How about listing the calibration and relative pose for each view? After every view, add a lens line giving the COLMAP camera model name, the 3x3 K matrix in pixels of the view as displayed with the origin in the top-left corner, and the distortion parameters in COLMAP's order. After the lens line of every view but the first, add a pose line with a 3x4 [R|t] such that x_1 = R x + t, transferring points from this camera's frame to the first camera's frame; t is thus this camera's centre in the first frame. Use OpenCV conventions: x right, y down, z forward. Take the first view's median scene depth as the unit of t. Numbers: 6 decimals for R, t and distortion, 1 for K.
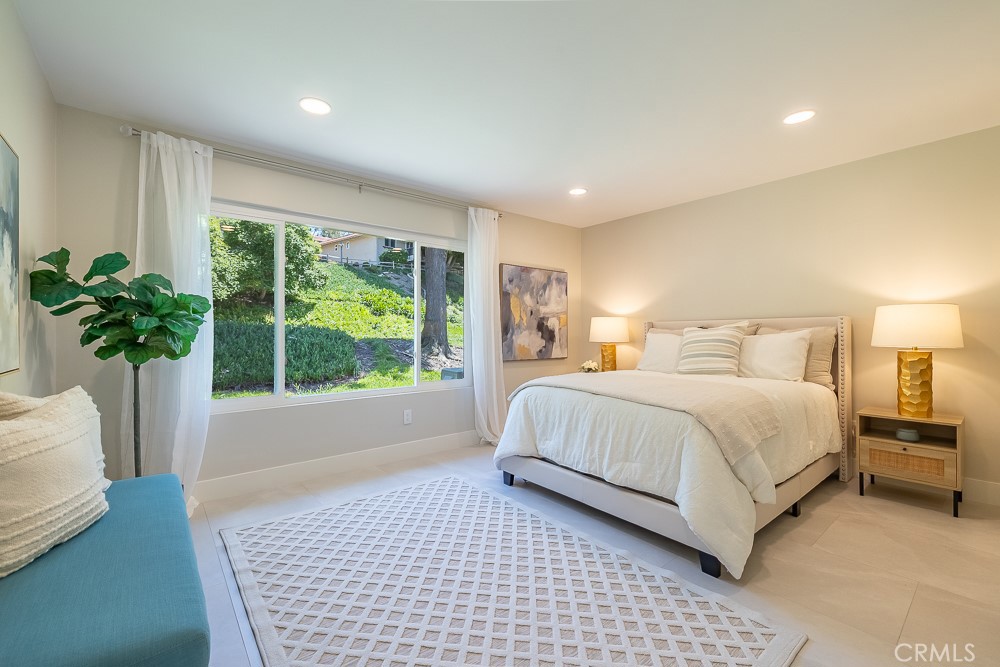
lens RADIAL K [[418.6, 0, 495.4], [0, 418.6, 332.6], [0, 0, 1]] dist [-0.000053, -0.000736]
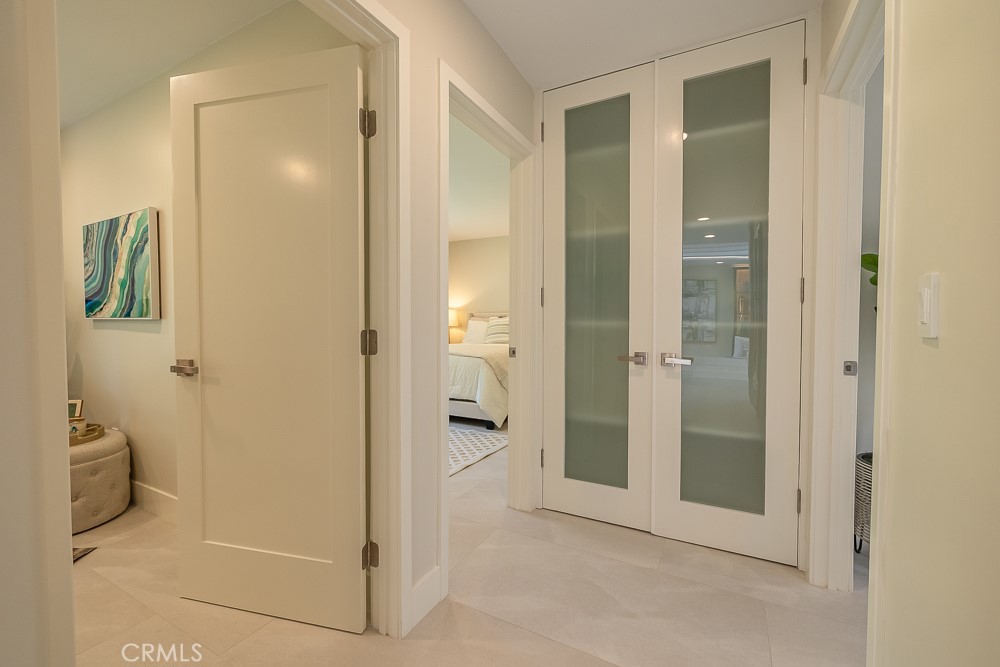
lens RADIAL K [[427.9, 0, 500.0], [0, 427.9, 333.5], [0, 0, 1]] dist [-0.002147, -0.000370]
pose [[0.923640, -0.007012, 0.383196, -0.262769], [-0.004134, 0.999592, 0.028254, 0.009066], [-0.383238, -0.027681, 0.923235, -0.969499]]
